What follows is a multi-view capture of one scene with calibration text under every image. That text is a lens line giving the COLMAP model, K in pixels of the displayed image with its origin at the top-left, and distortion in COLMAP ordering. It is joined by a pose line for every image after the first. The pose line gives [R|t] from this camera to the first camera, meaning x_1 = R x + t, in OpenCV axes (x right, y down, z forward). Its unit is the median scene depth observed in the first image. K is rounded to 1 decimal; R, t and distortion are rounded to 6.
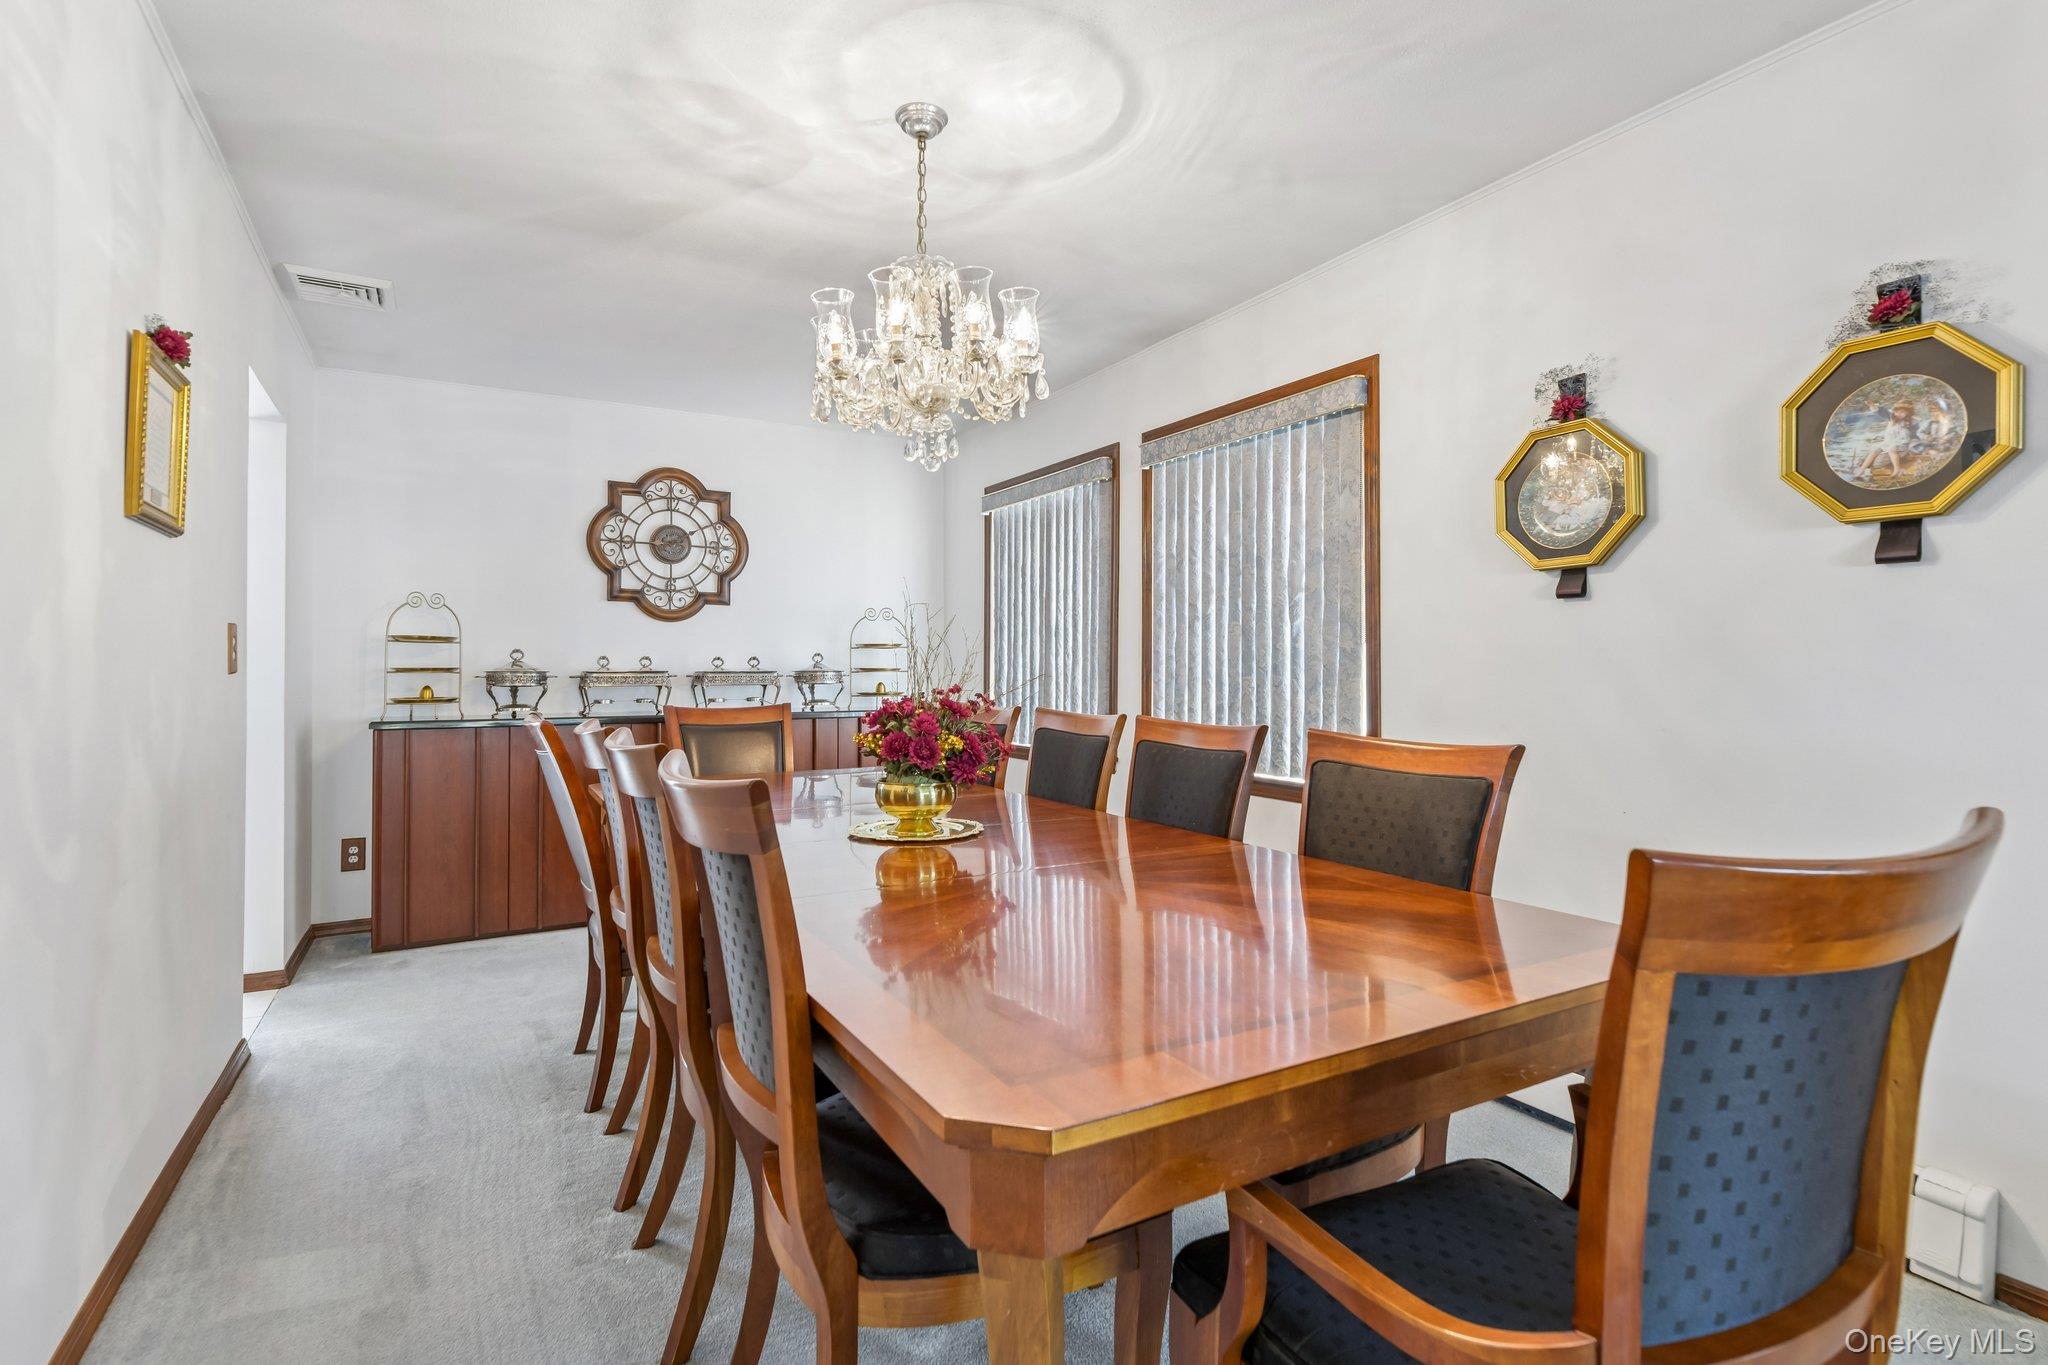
lens RADIAL K [[935.0, 0, 1018.2], [0, 935.0, 661.8], [0, 0, 1]] dist [-0.000695, -0.000415]
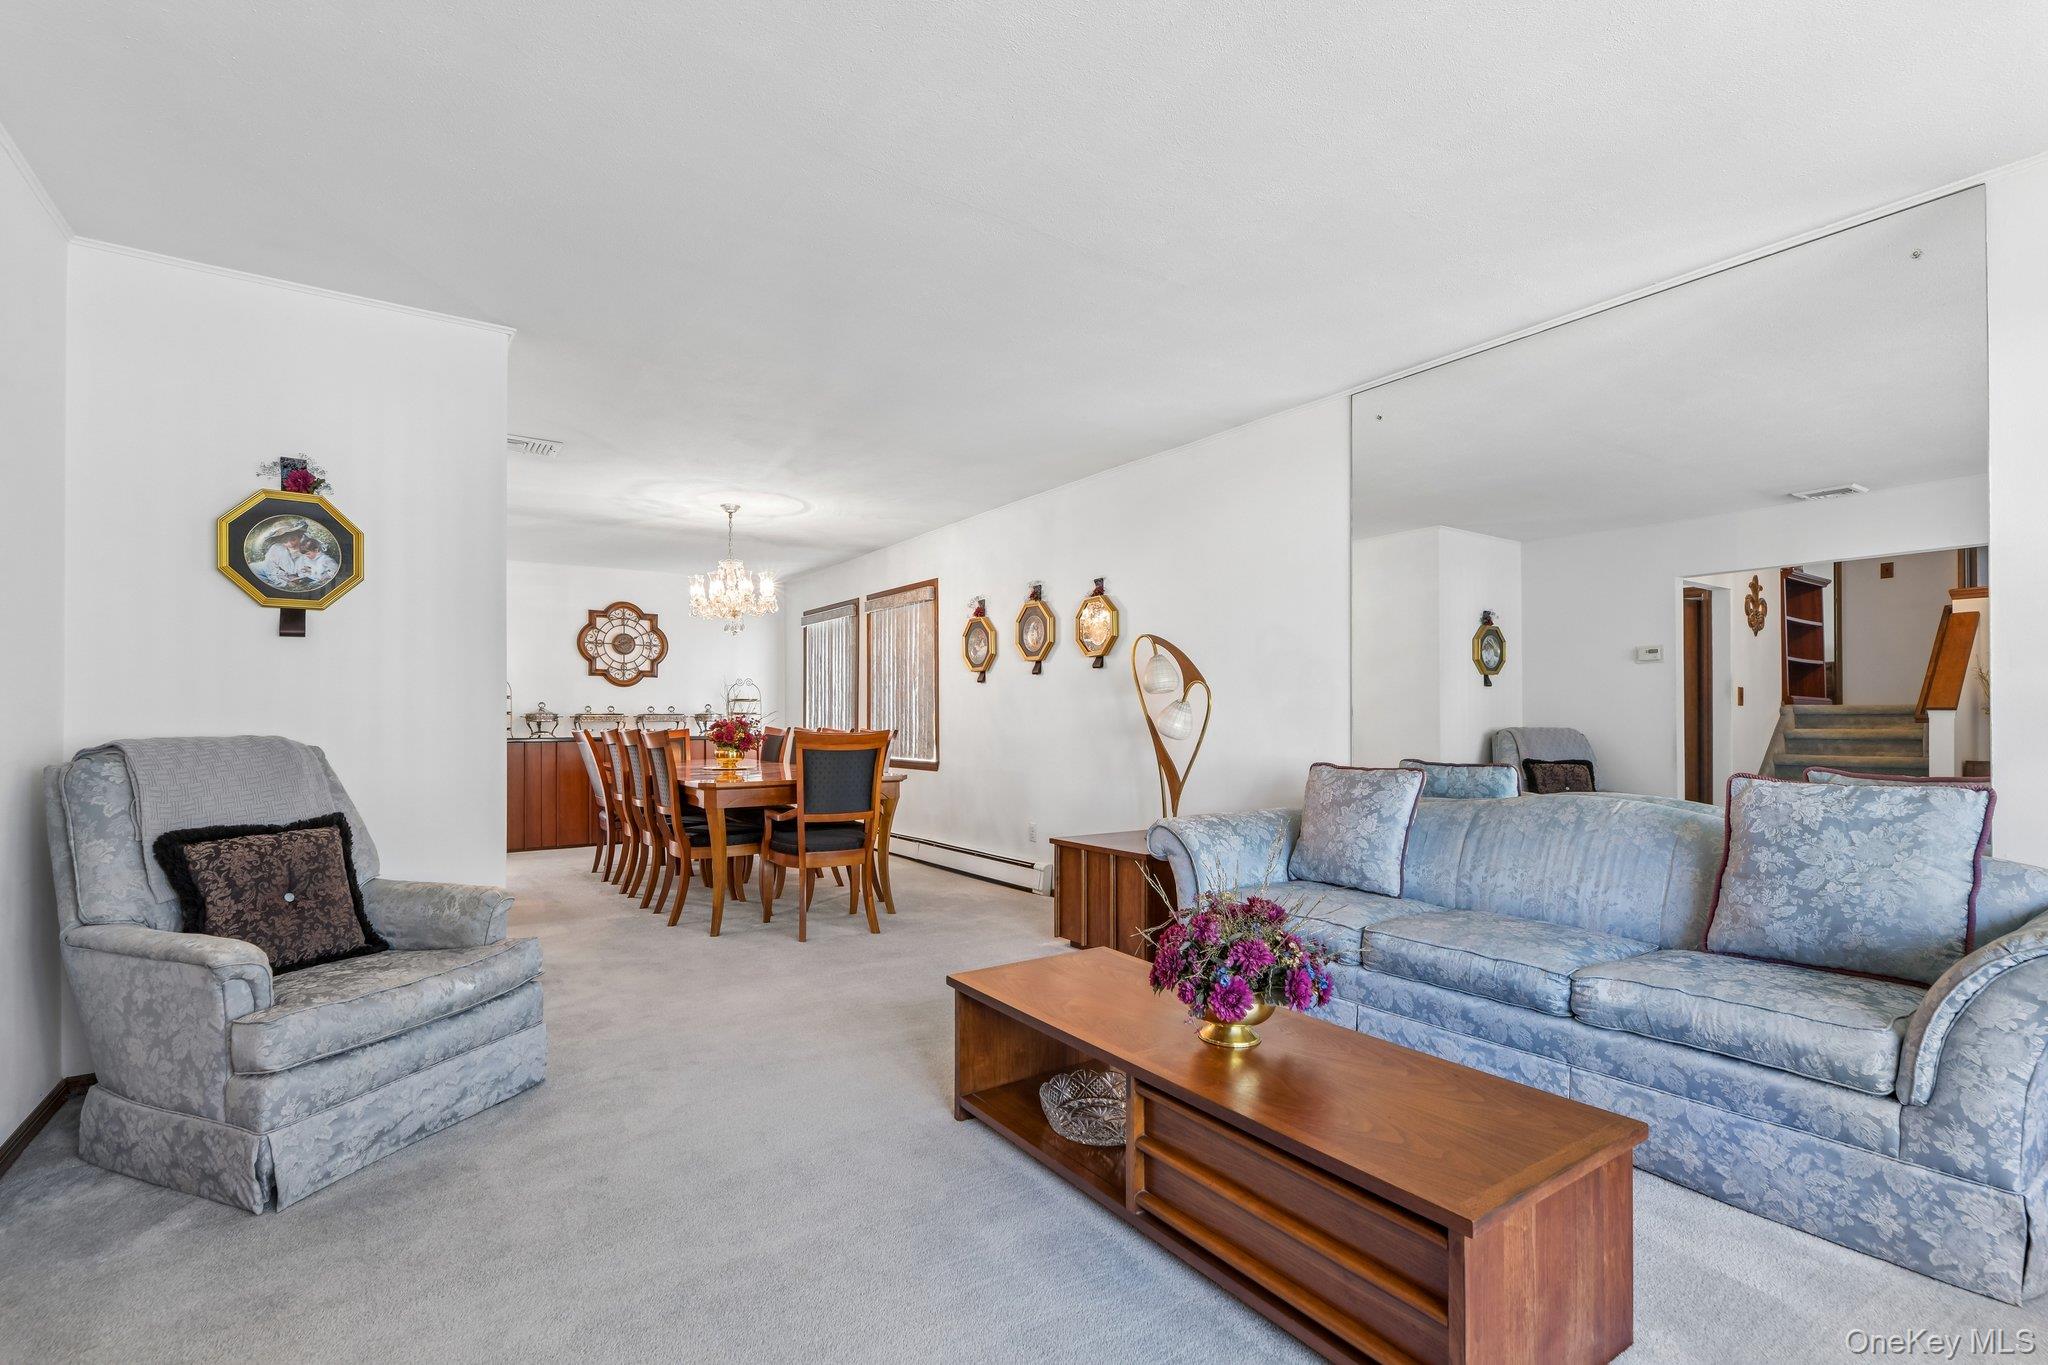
lens RADIAL K [[931.0, 0, 1030.0], [0, 931.0, 717.2], [0, 0, 1]] dist [0.003386, -0.002868]
pose [[0.996520, -0.002524, 0.083321, 0.267511], [0.002273, 0.999993, 0.003105, 0.012557], [-0.083328, -0.002905, 0.996518, -0.883307]]
